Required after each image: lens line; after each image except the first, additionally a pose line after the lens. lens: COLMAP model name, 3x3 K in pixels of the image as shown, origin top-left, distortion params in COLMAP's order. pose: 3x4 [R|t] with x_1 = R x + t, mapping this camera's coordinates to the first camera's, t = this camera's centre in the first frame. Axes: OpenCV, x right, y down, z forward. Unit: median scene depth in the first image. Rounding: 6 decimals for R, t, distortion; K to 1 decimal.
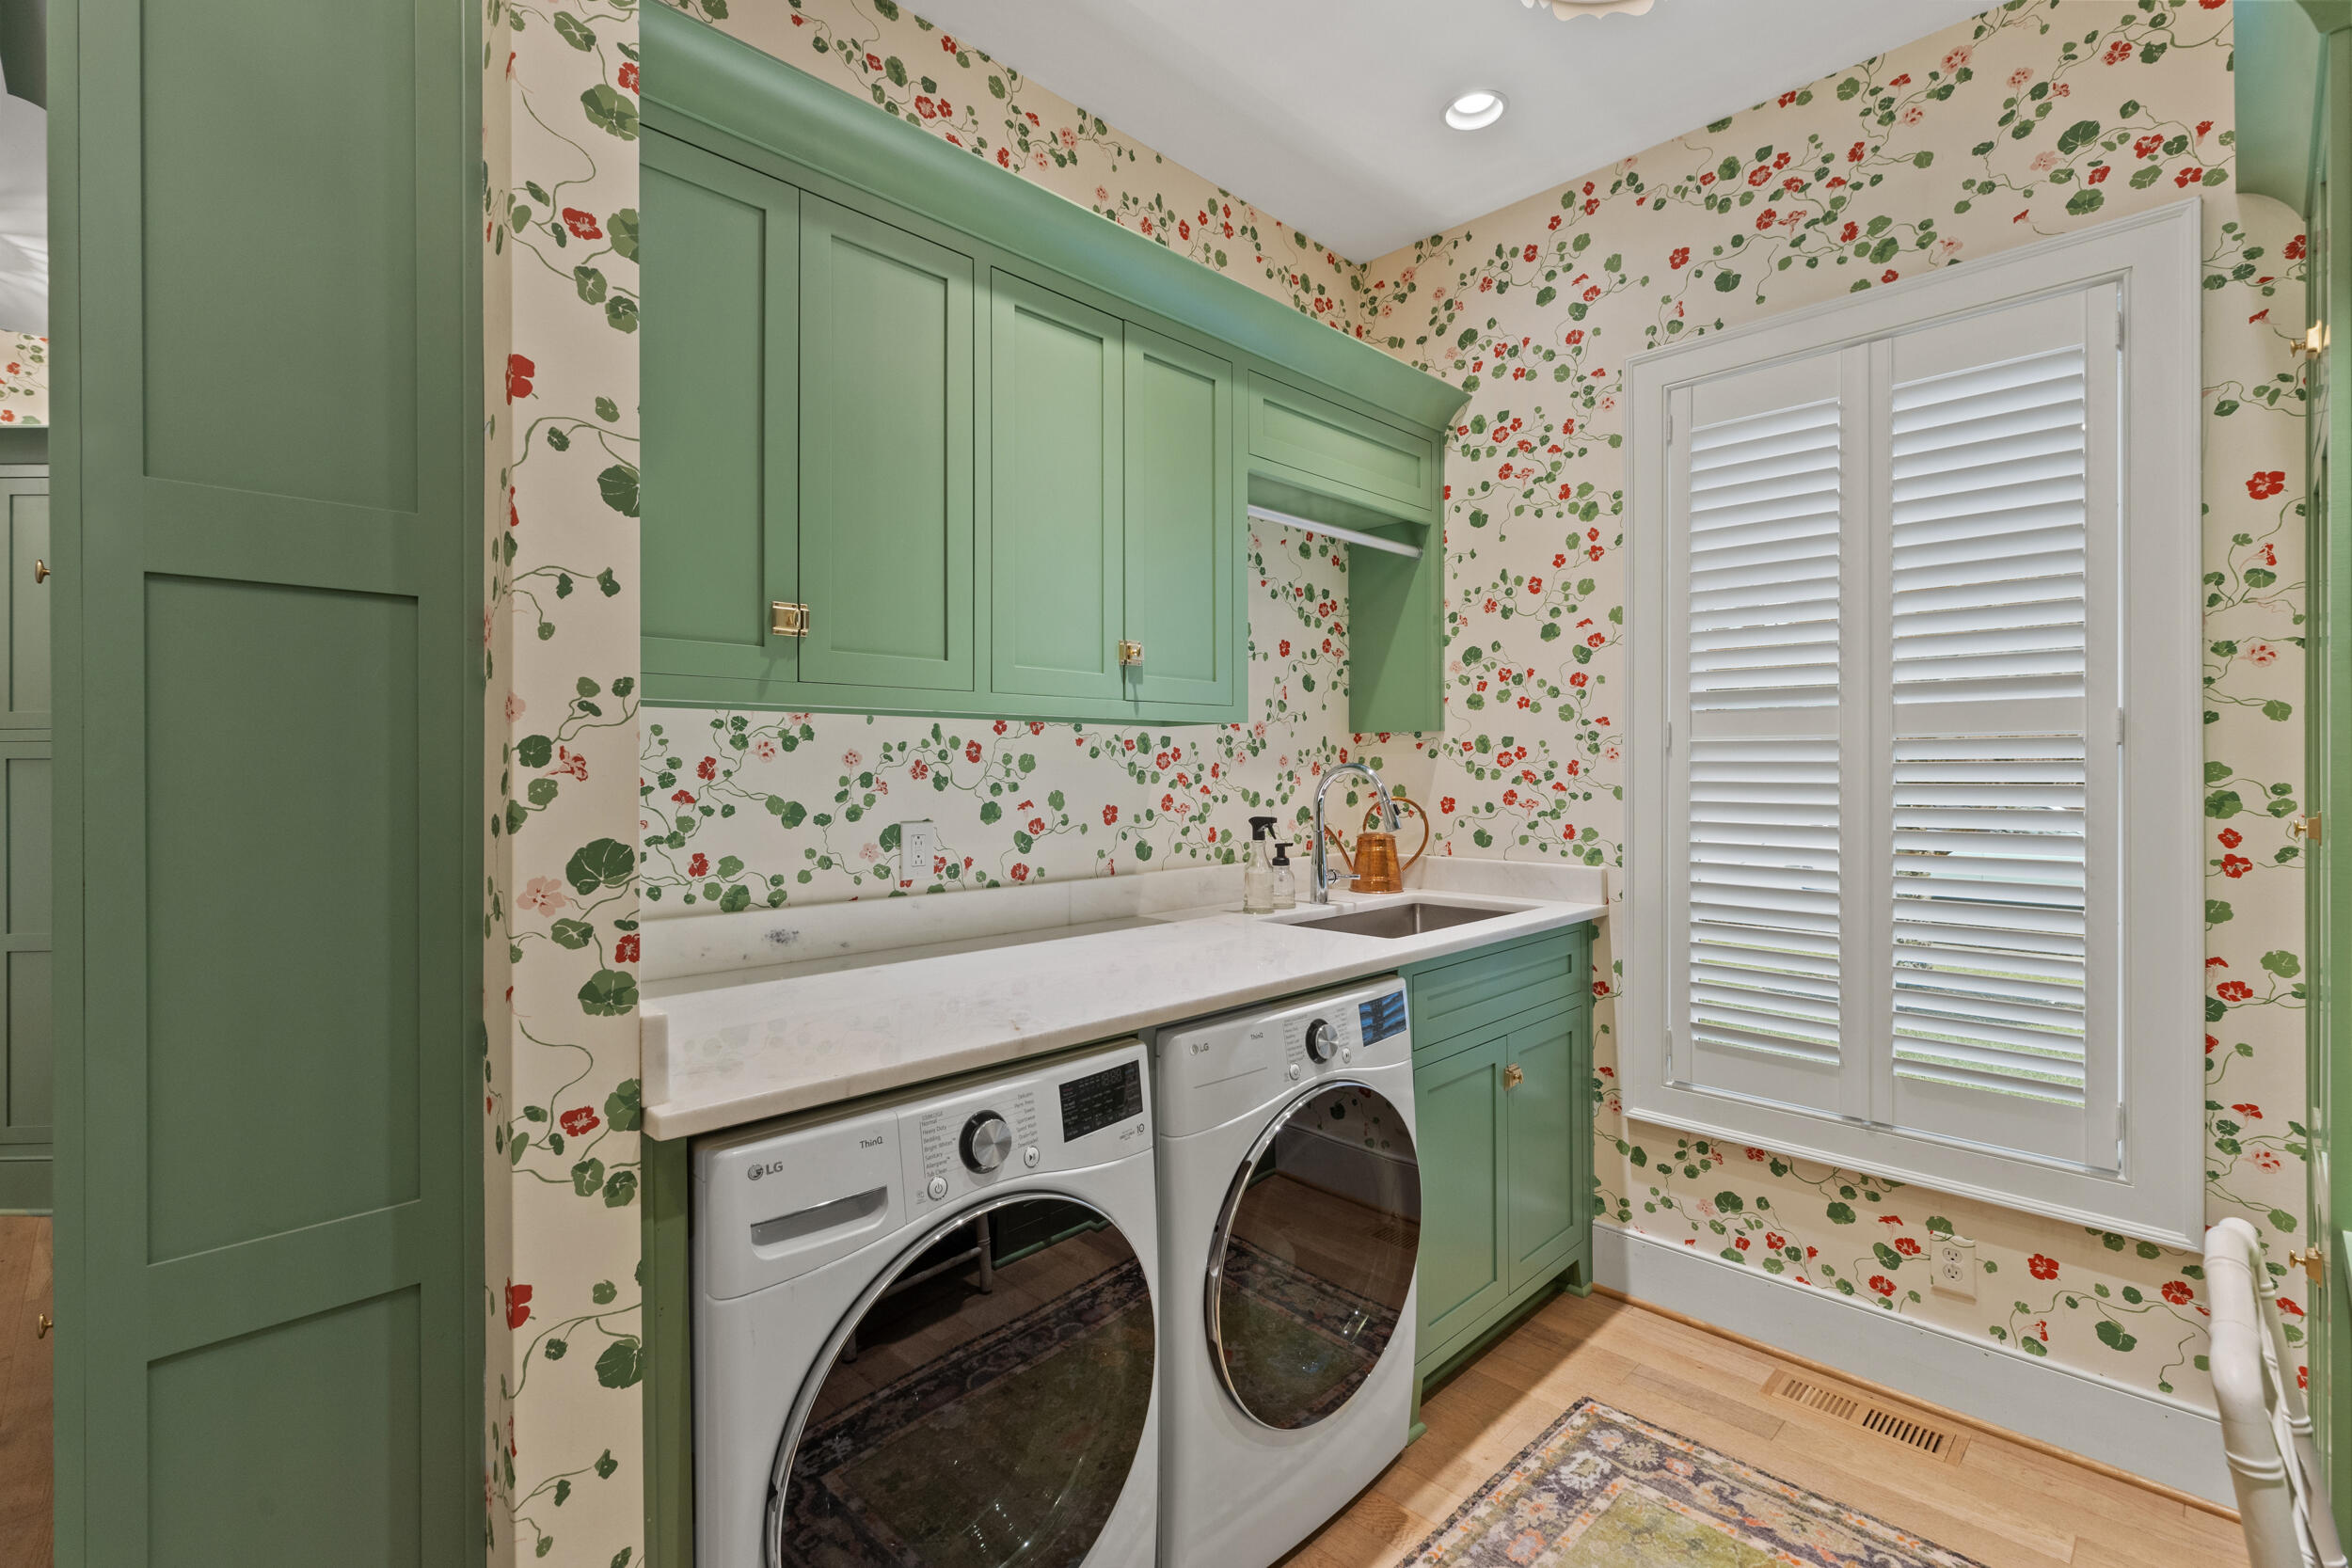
lens RADIAL K [[1055.3, 0, 1173.7], [0, 1055.3, 770.4], [0, 0, 1]] dist [-0.002670, -0.000226]
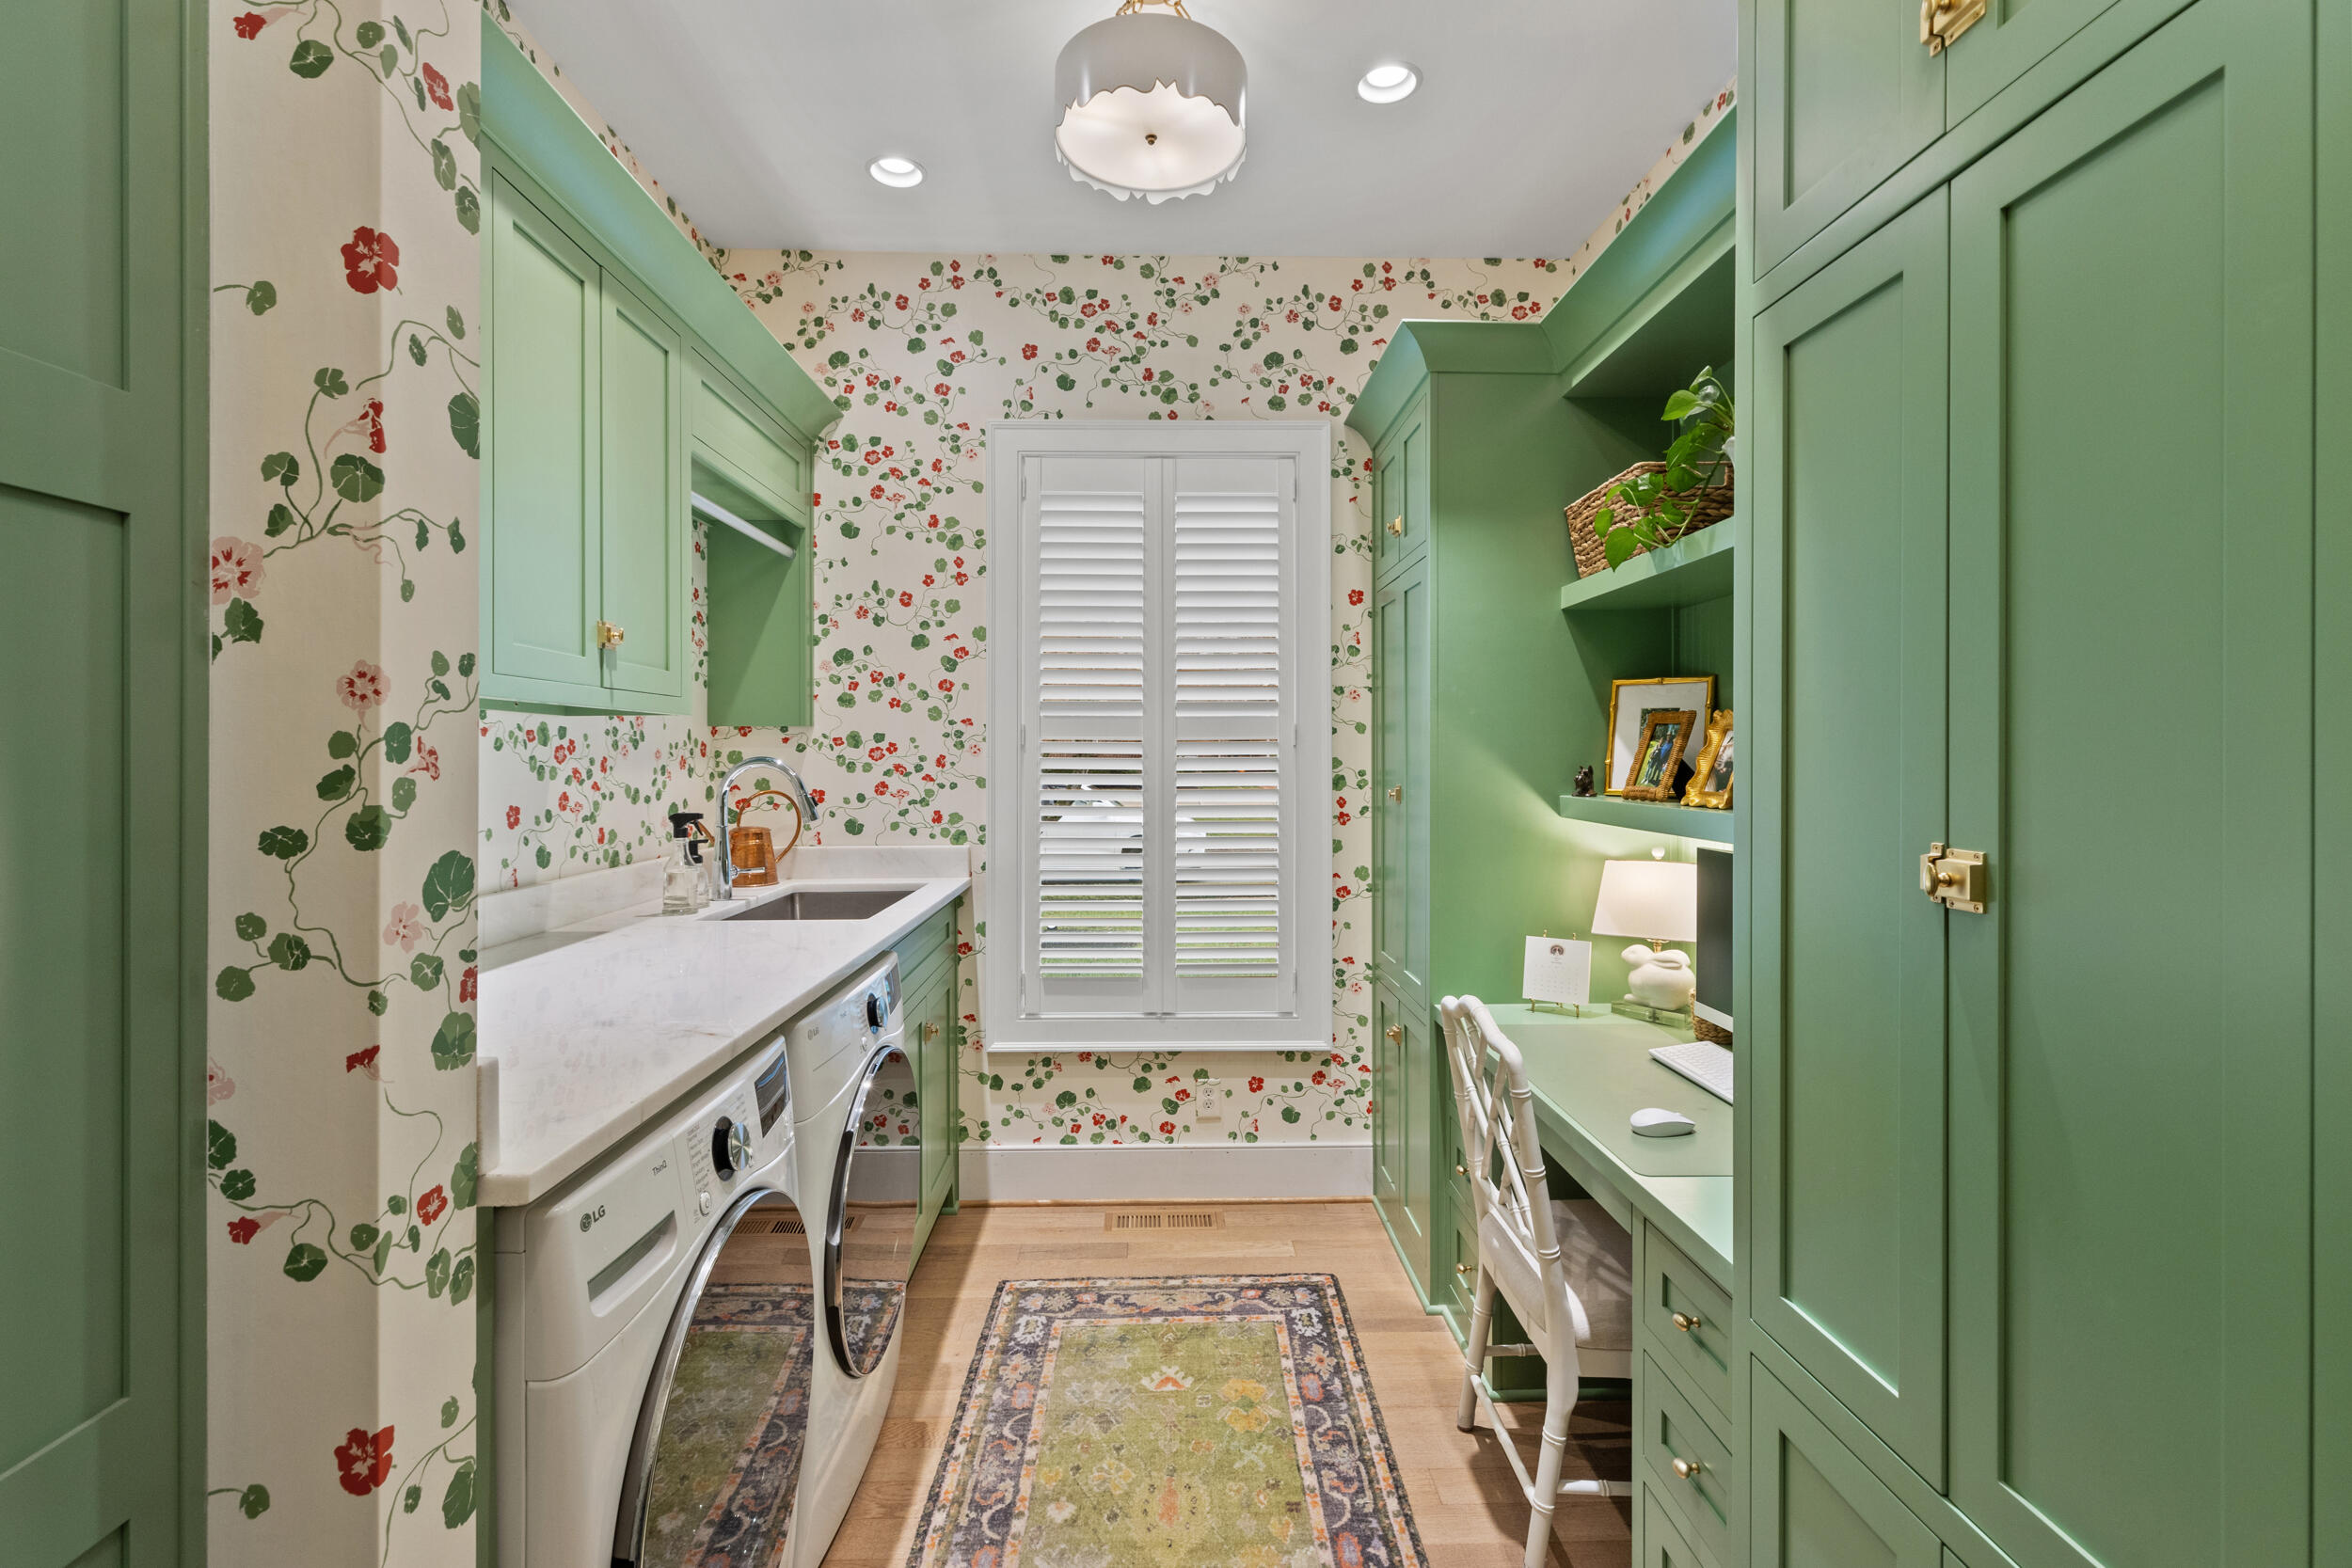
lens RADIAL K [[1055.3, 0, 1195.2], [0, 1055.3, 762.6], [0, 0, 1]] dist [-0.002670, -0.000226]
pose [[0.677905, -0.002452, 0.735145, -0.357365], [0.003150, 0.999995, 0.000431, -0.000809], [-0.735142, 0.002024, 0.677910, 0.014553]]
